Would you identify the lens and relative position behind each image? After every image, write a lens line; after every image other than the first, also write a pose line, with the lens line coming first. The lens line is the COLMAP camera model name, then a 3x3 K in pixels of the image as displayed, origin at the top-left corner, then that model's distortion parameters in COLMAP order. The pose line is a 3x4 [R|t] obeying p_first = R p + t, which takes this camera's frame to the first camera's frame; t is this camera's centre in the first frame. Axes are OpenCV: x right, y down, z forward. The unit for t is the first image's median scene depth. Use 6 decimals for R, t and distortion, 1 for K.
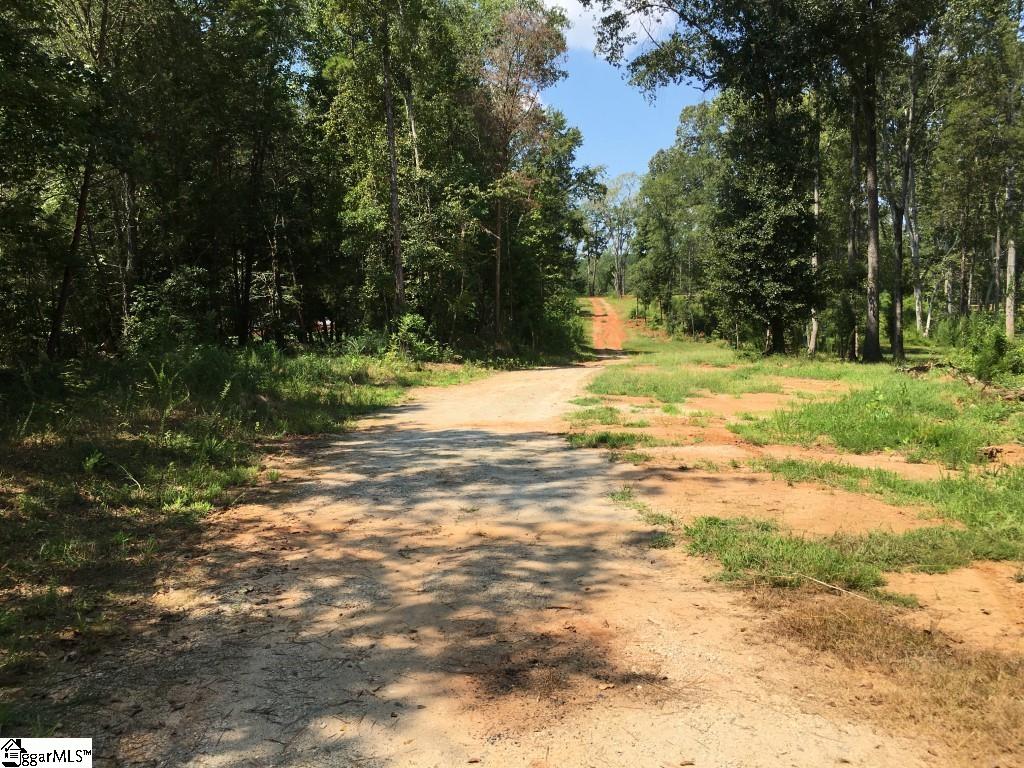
lens RADIAL K [[1044.0, 0, 511.8], [0, 1044.0, 382.4], [0, 0, 1]] dist [0.095406, 0.027453]
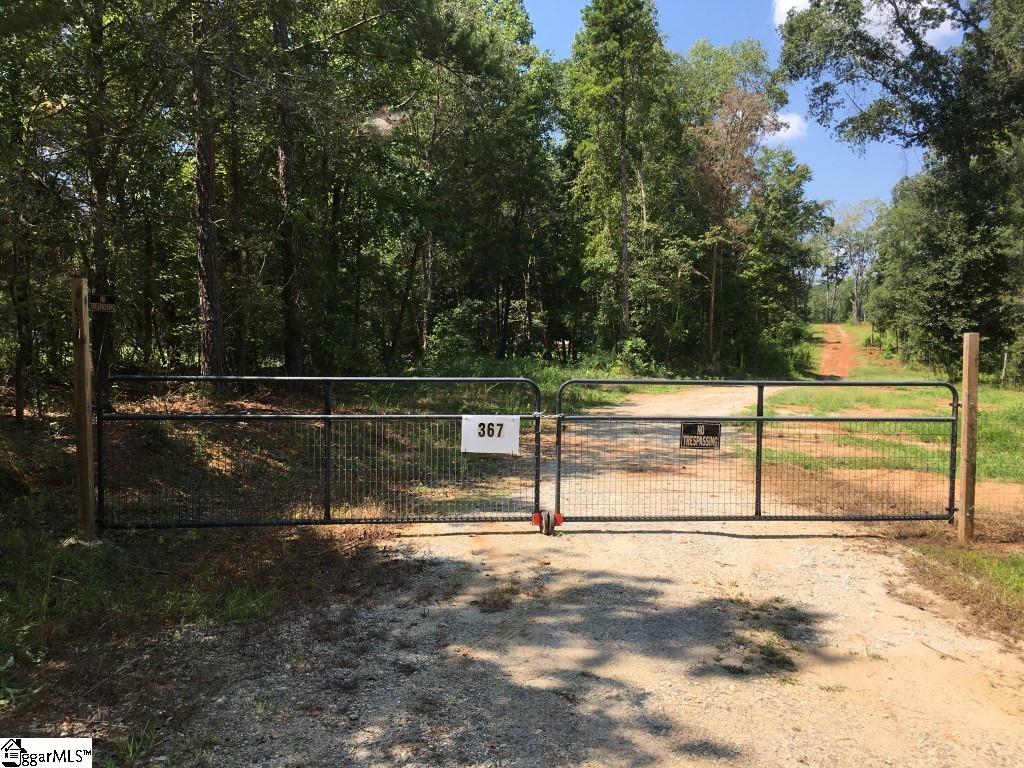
lens RADIAL K [[1044.0, 0, 512.2], [0, 1044.0, 380.6], [0, 0, 1]] dist [0.095406, 0.027453]
pose [[0.975142, 0.035075, -0.218788, 0.030973], [-0.039959, 0.999040, -0.017939, 0.011731], [0.217948, 0.026235, 0.975608, -0.212172]]
